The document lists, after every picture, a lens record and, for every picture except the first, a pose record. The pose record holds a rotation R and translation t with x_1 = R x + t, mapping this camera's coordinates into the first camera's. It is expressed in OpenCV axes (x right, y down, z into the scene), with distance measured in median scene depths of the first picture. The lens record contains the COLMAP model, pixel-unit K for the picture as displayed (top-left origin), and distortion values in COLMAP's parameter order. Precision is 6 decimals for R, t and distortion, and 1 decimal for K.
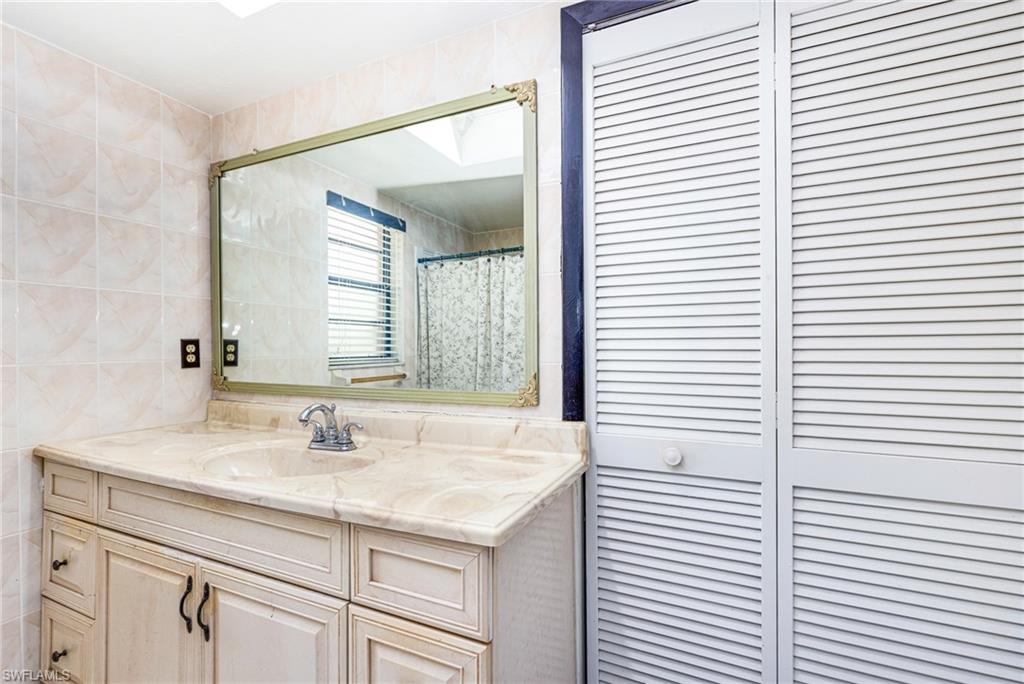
lens RADIAL K [[457.0, 0, 504.6], [0, 457.0, 344.4], [0, 0, 1]] dist [-0.001805, 0.000745]
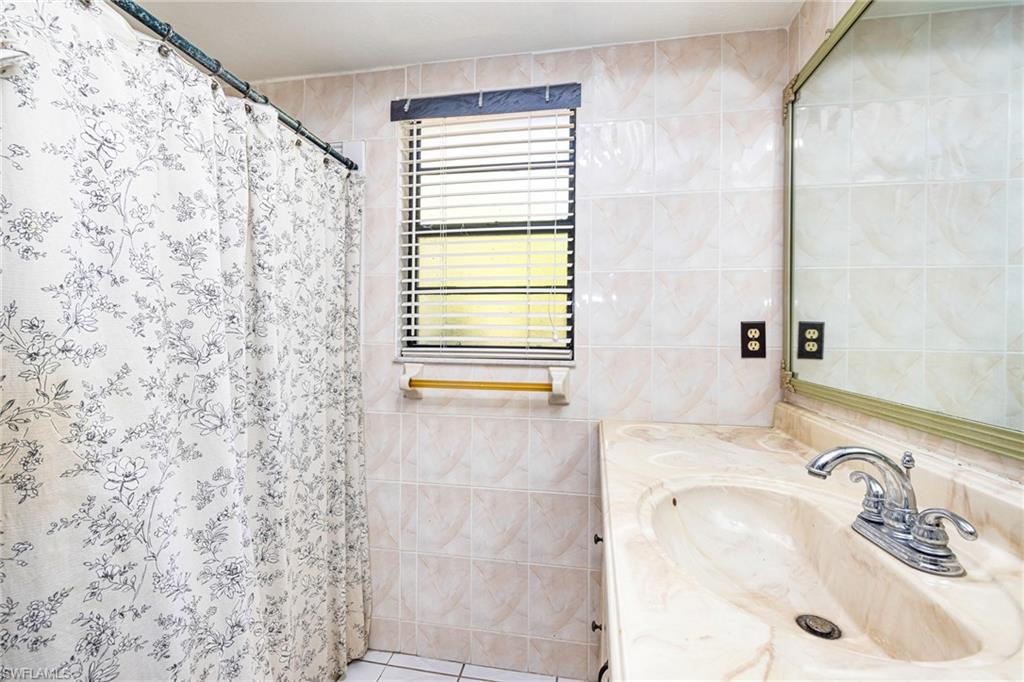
lens RADIAL K [[457.0, 0, 505.9], [0, 457.0, 332.7], [0, 0, 1]] dist [-0.001805, 0.000745]
pose [[0.232714, 0.009816, -0.972496, -0.012072], [-0.004796, 0.999948, 0.008946, 0.002436], [0.972533, 0.002582, 0.232749, 0.384617]]
